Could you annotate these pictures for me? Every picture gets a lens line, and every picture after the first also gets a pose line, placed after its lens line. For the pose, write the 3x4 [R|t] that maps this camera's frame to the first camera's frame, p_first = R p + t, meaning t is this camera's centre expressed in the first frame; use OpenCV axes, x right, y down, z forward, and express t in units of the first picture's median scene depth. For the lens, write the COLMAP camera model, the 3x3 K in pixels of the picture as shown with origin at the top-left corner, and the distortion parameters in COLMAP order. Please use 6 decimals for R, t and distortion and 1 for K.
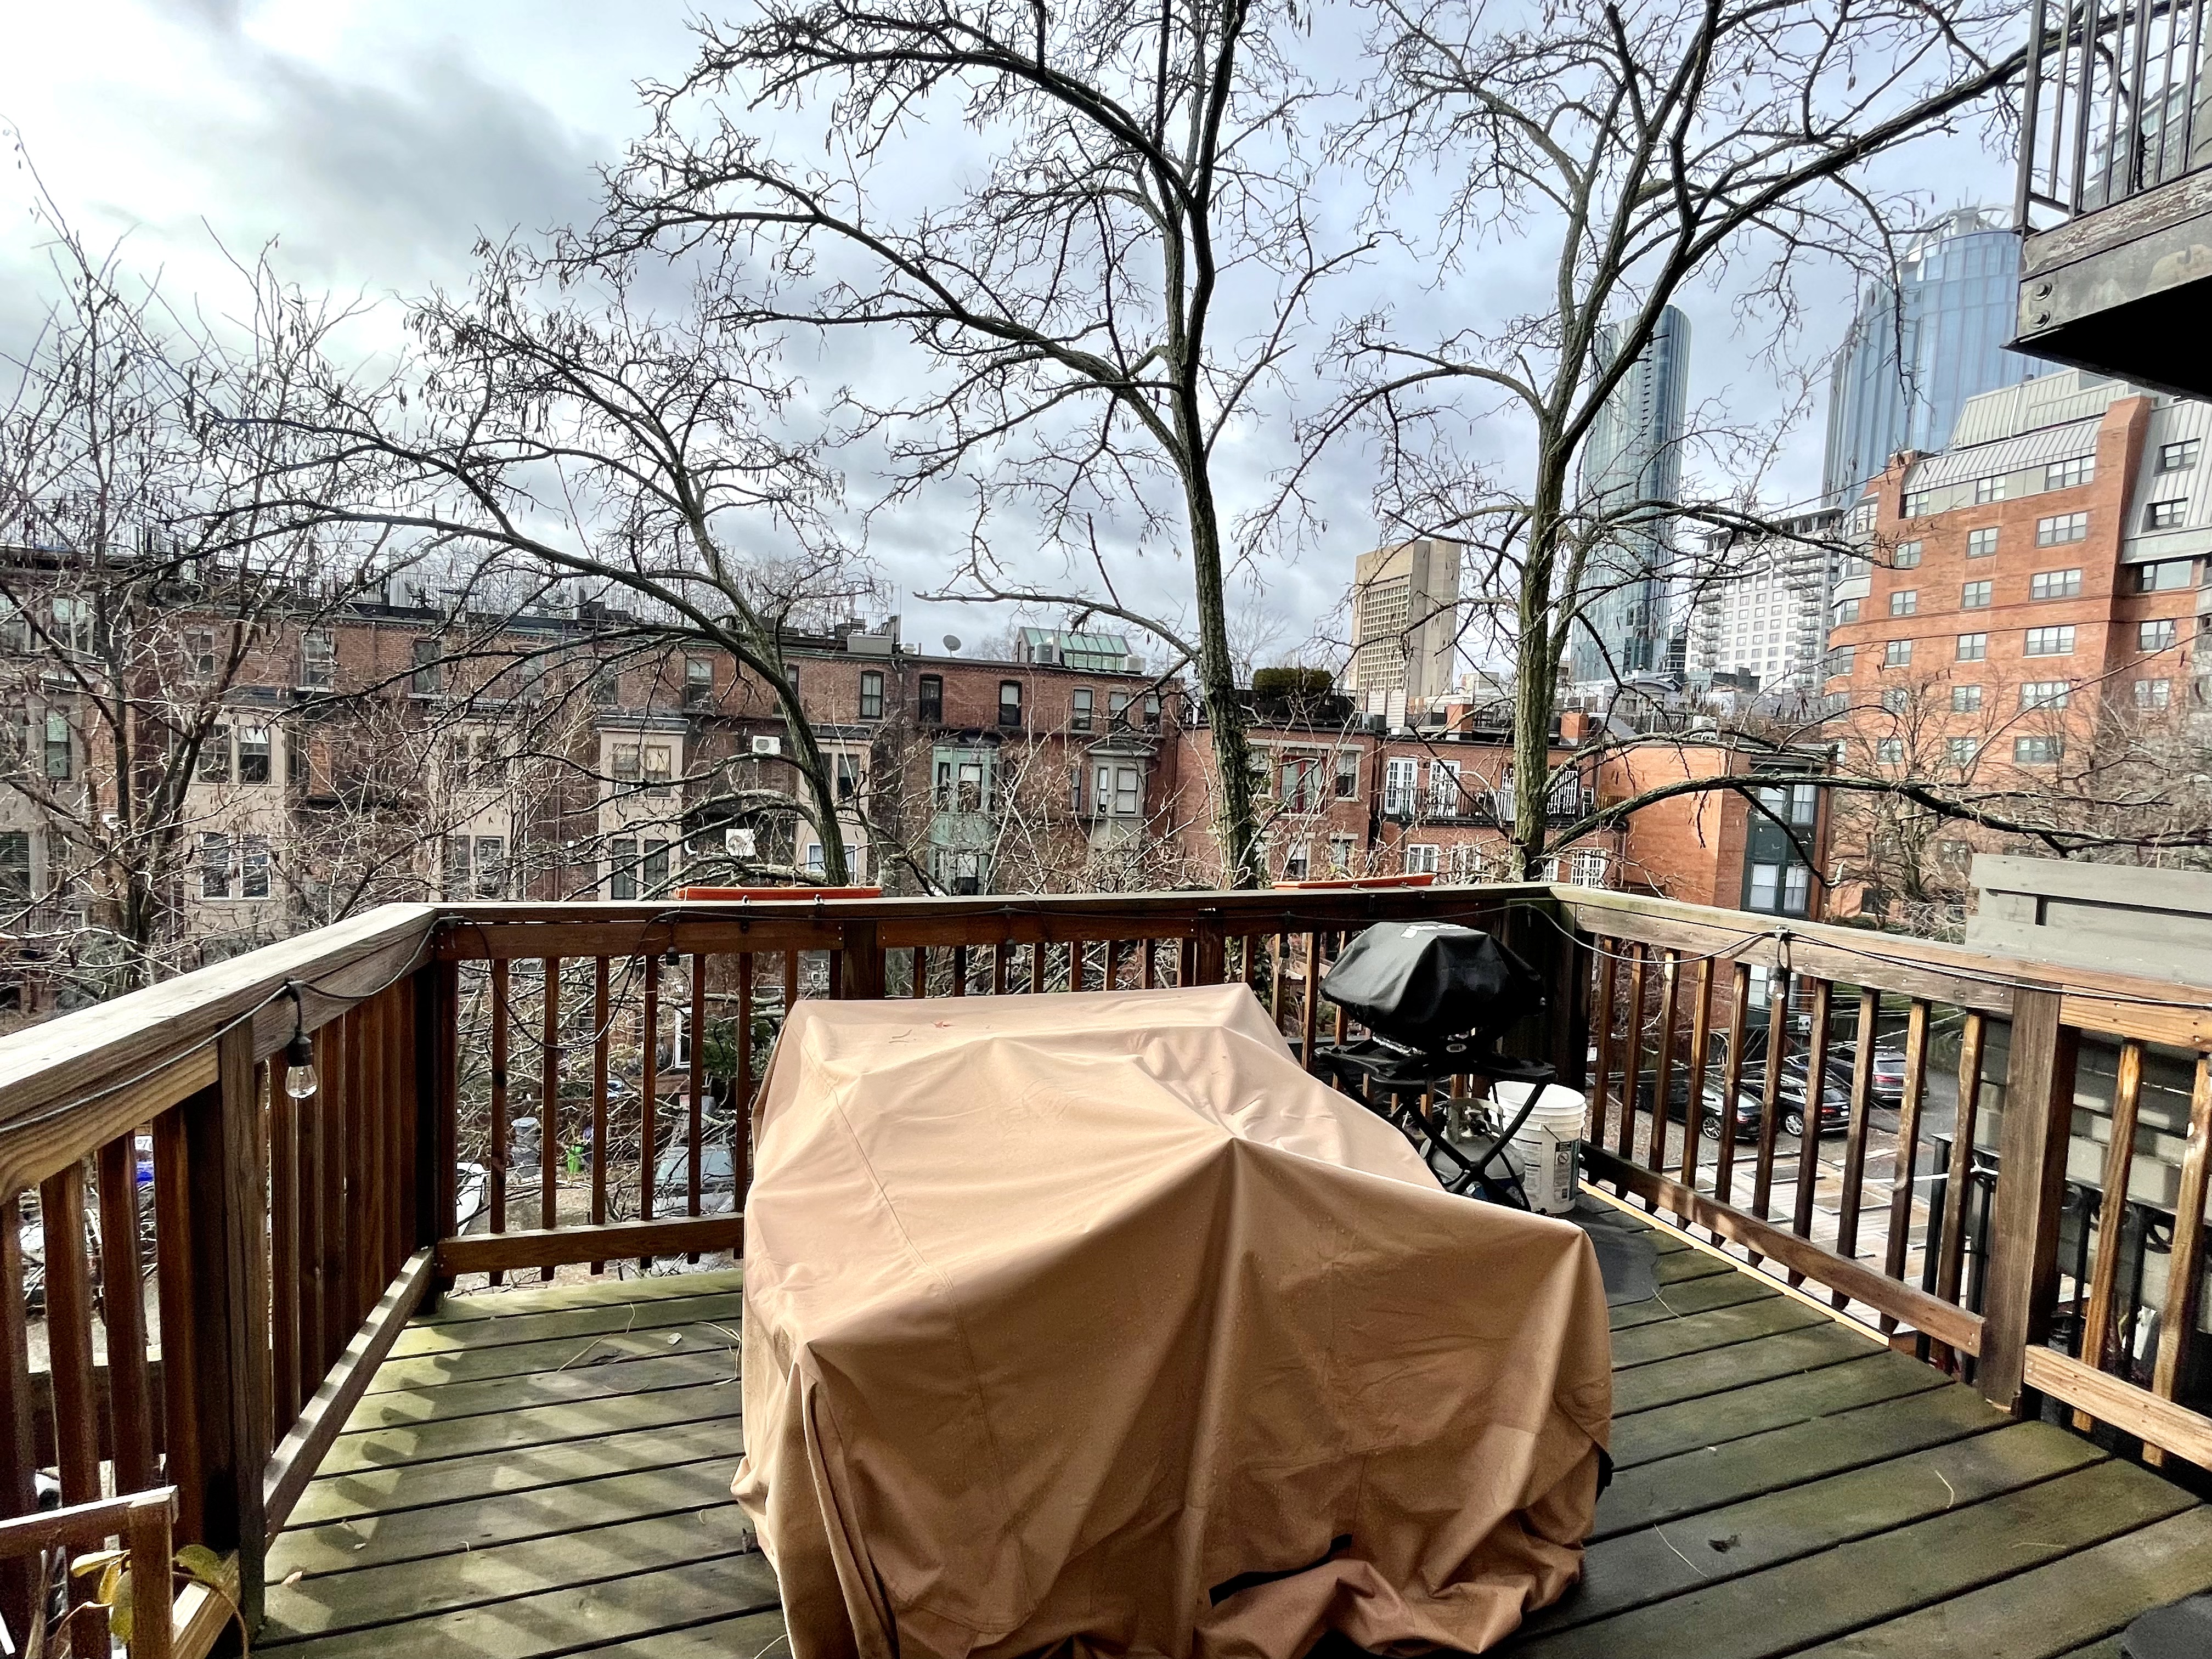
lens RADIAL K [[1052.5, 0, 1110.0], [0, 1052.5, 839.6], [0, 0, 1]] dist [-0.009318, 0.002972]
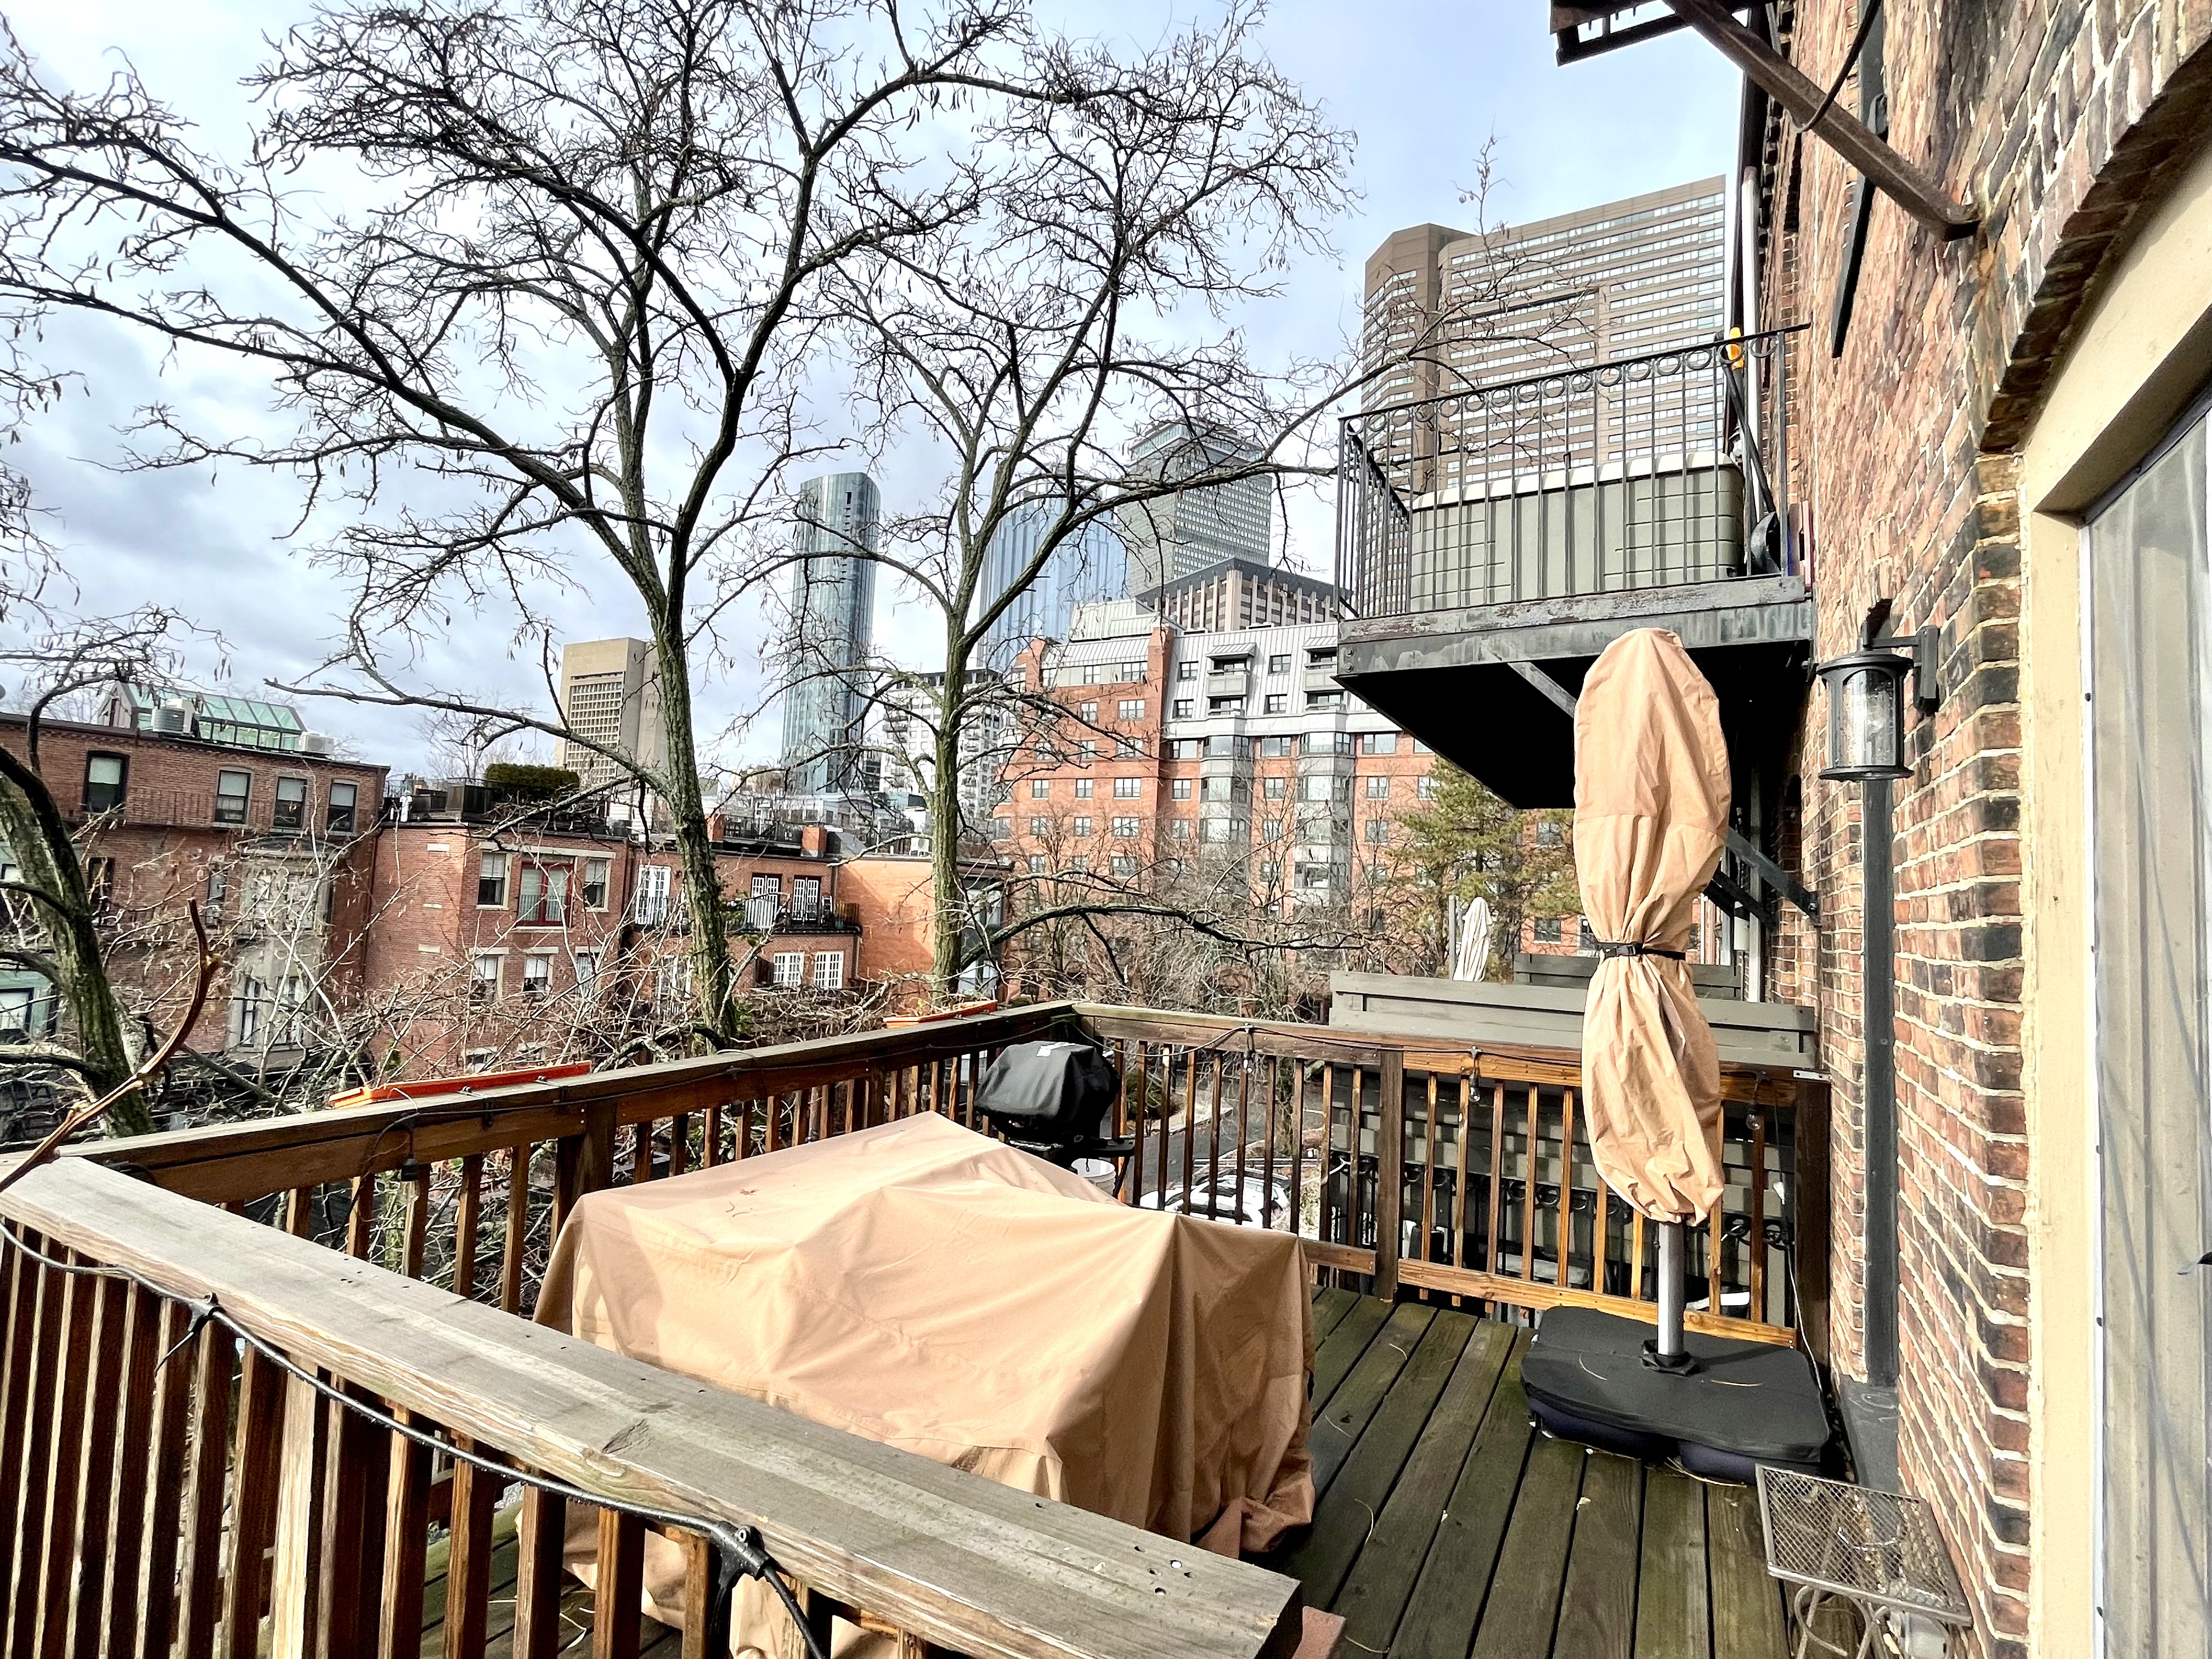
lens RADIAL K [[1052.5, 0, 1106.3], [0, 1052.5, 840.7], [0, 0, 1]] dist [-0.009318, 0.002972]
pose [[0.742131, 0.033900, 0.669398, -0.249502], [0.029866, 0.996056, -0.083554, -0.028121], [-0.669590, 0.082000, 0.738191, -0.006501]]
